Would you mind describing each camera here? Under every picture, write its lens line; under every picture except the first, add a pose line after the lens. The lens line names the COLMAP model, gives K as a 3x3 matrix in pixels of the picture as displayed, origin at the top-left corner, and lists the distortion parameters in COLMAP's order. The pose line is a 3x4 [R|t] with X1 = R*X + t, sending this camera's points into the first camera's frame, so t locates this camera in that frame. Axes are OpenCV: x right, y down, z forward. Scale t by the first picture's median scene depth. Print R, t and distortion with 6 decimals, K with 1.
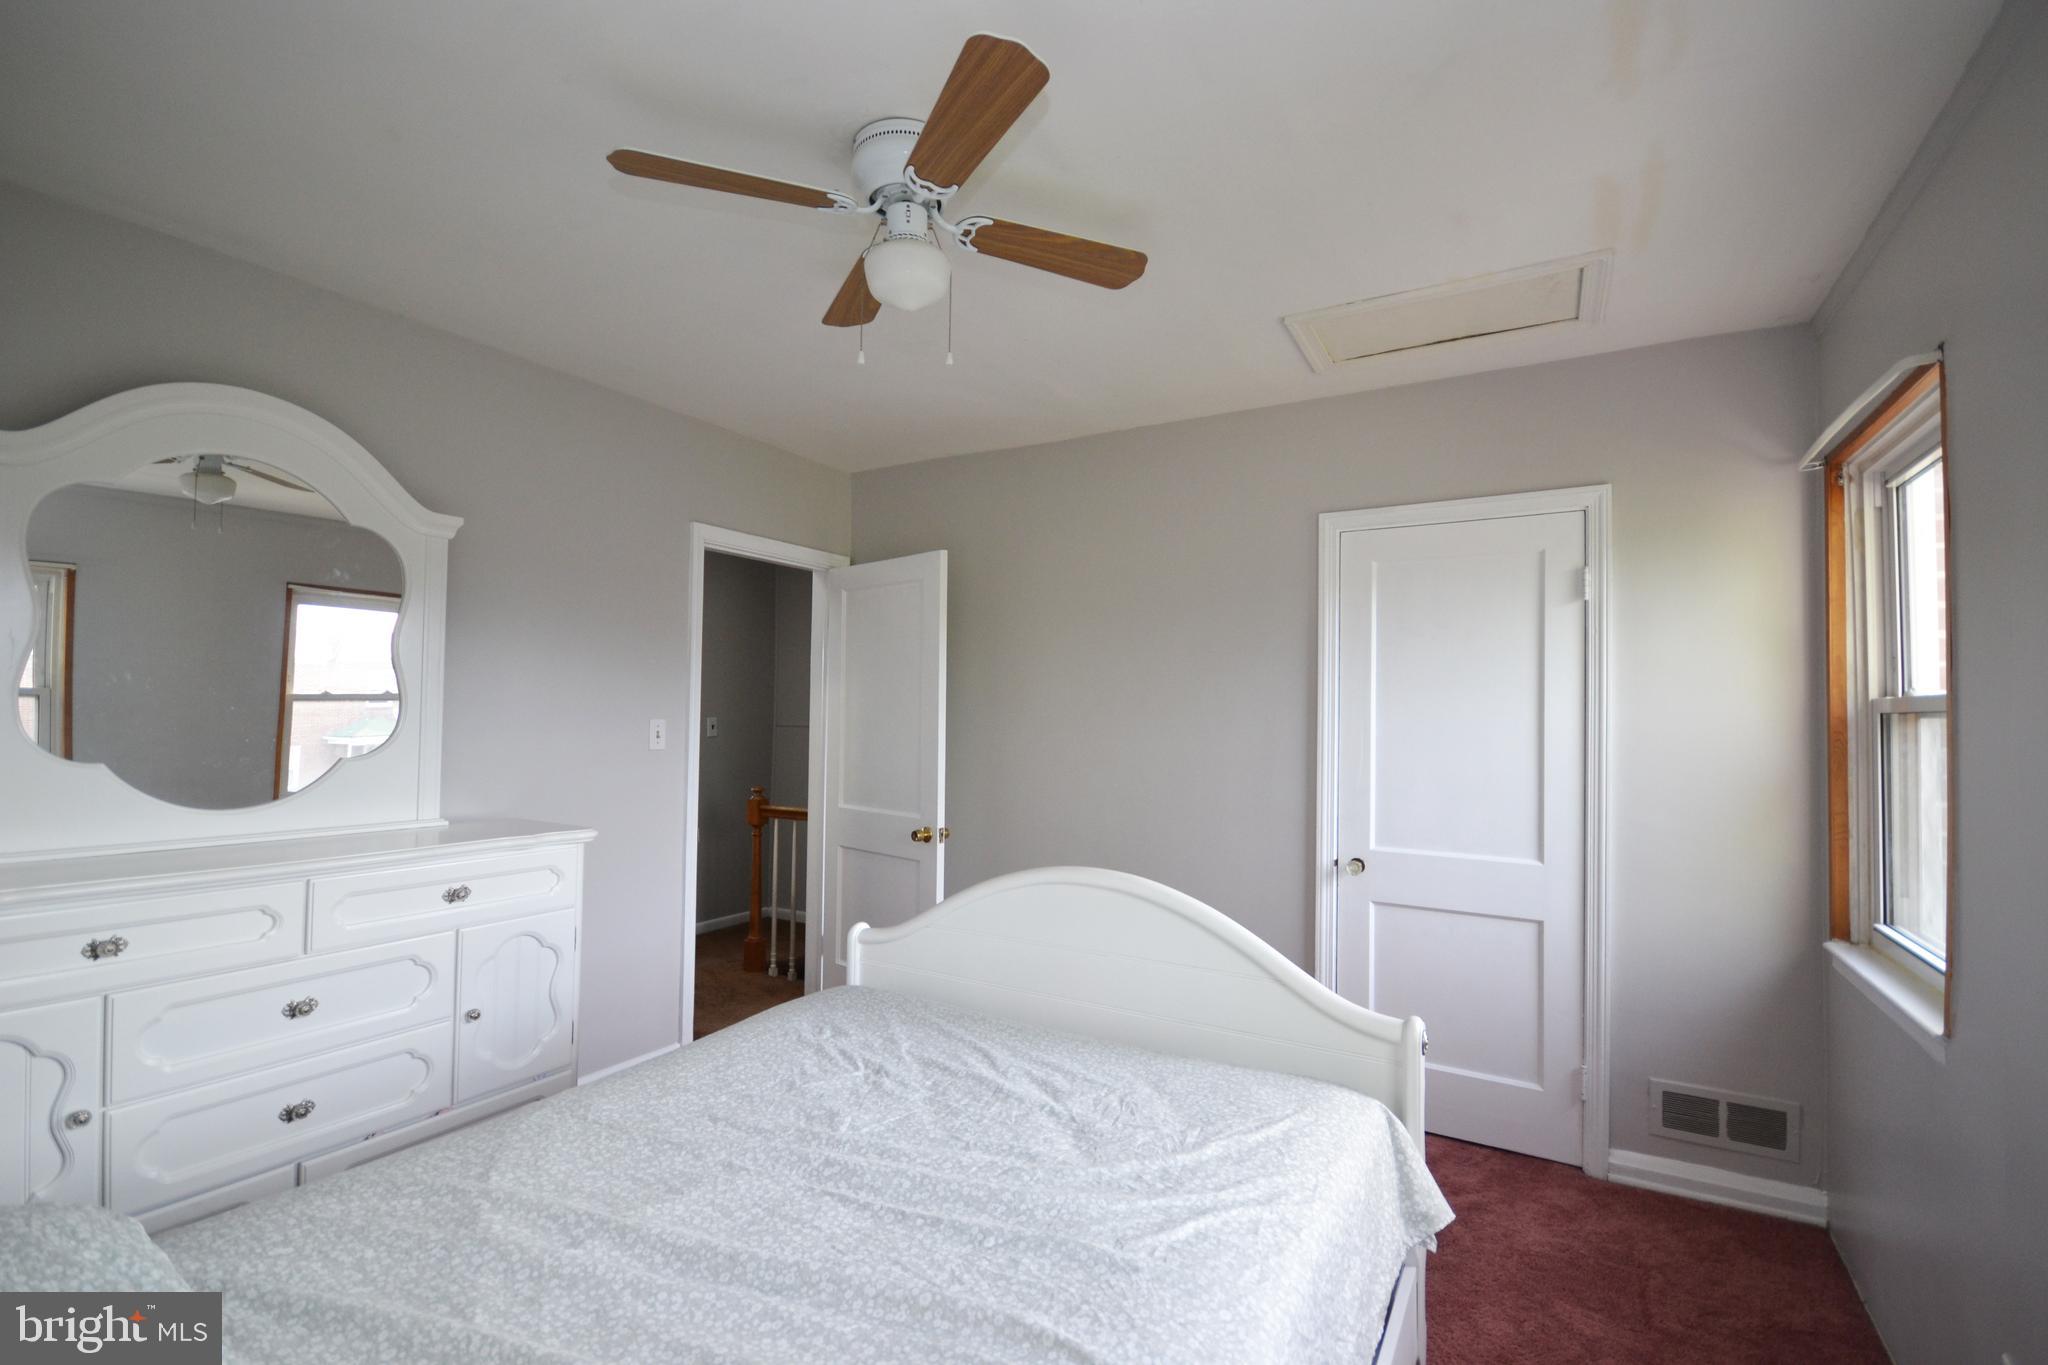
lens RADIAL K [[910.2, 0, 1019.5], [0, 910.2, 696.9], [0, 0, 1]] dist [0.000787, -0.005177]
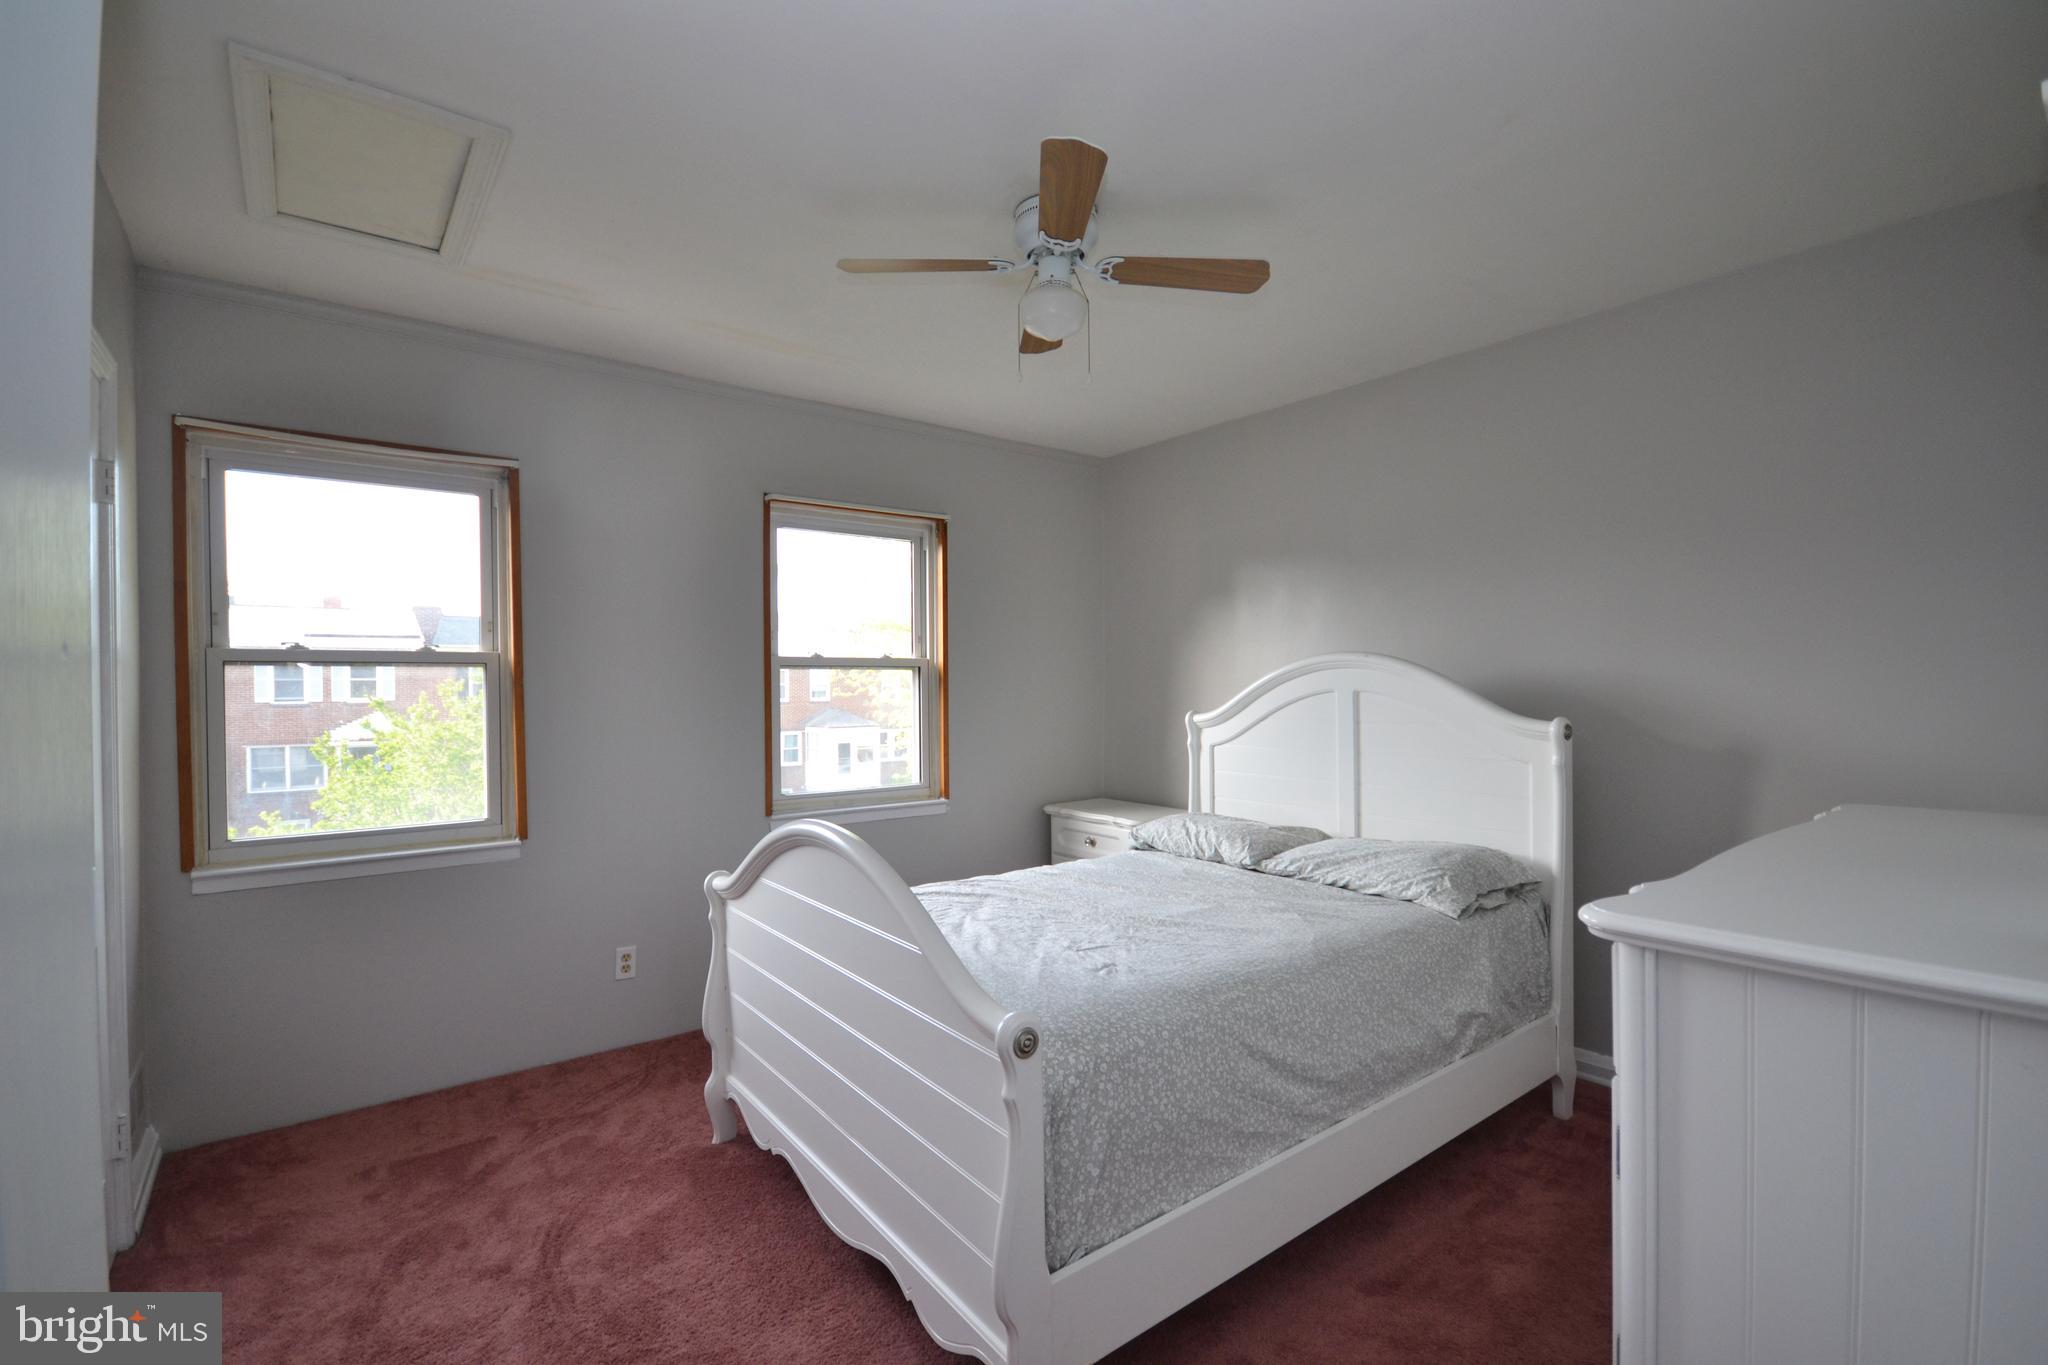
lens RADIAL K [[910.2, 0, 1019.5], [0, 910.2, 696.9], [0, 0, 1]] dist [0.000787, -0.005177]
pose [[-0.931139, -0.010441, 0.364514, -0.515713], [-0.013813, 0.999883, -0.006645, 0.073033], [-0.364402, -0.011222, -0.931174, 2.075108]]
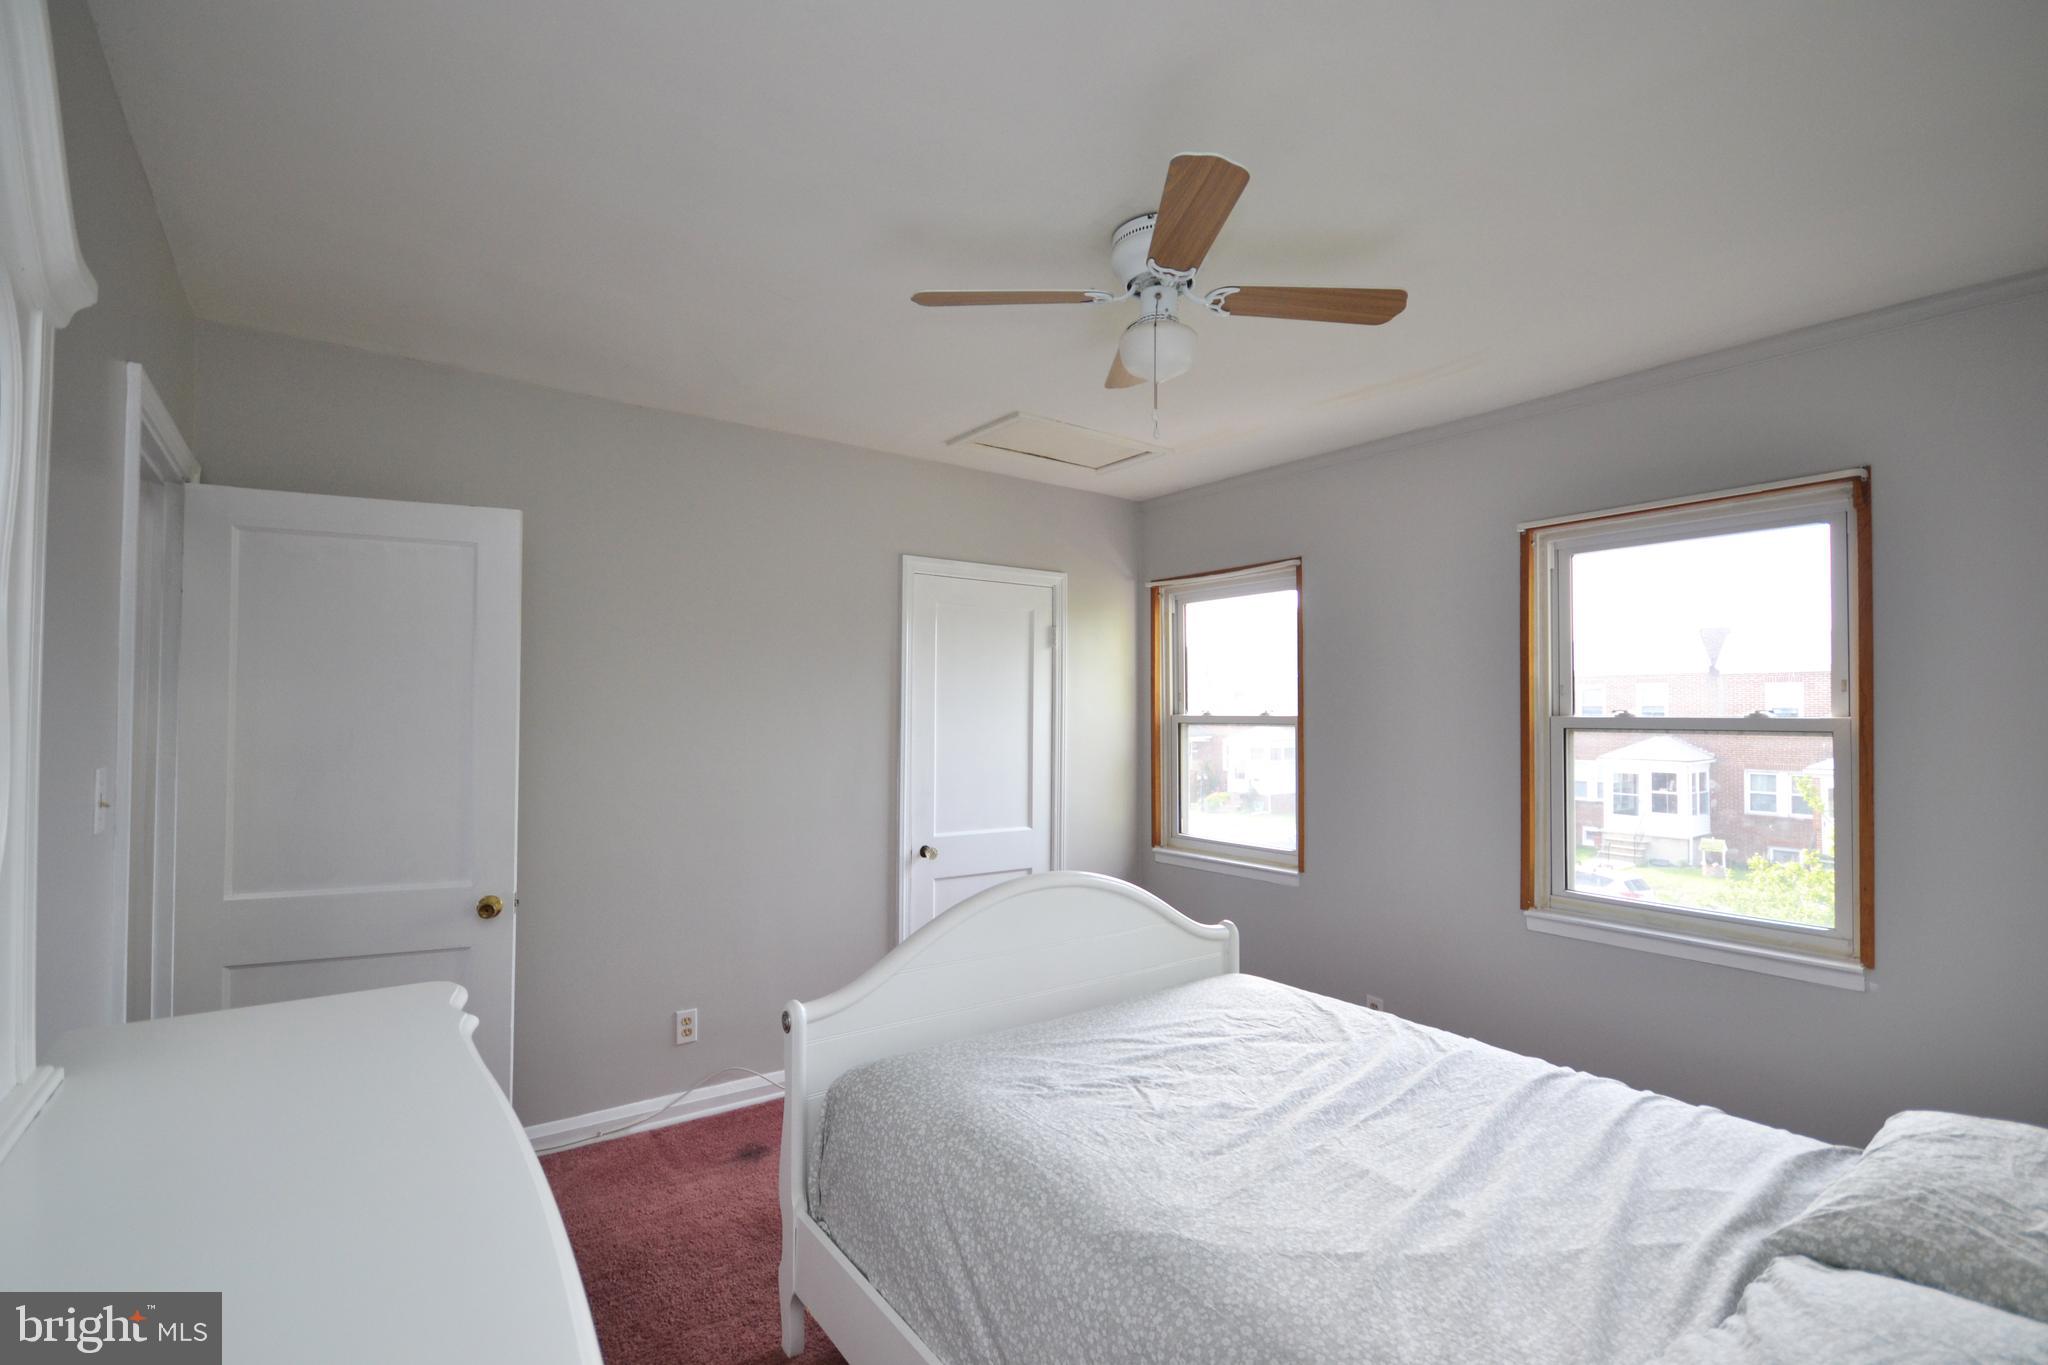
lens RADIAL K [[910.2, 0, 1019.5], [0, 910.2, 696.9], [0, 0, 1]] dist [0.000787, -0.005177]
pose [[0.395712, 0.006947, 0.918348, -1.140047], [-0.017646, 0.999844, 0.000040, -0.036629], [-0.918205, -0.016221, 0.395773, 0.673581]]
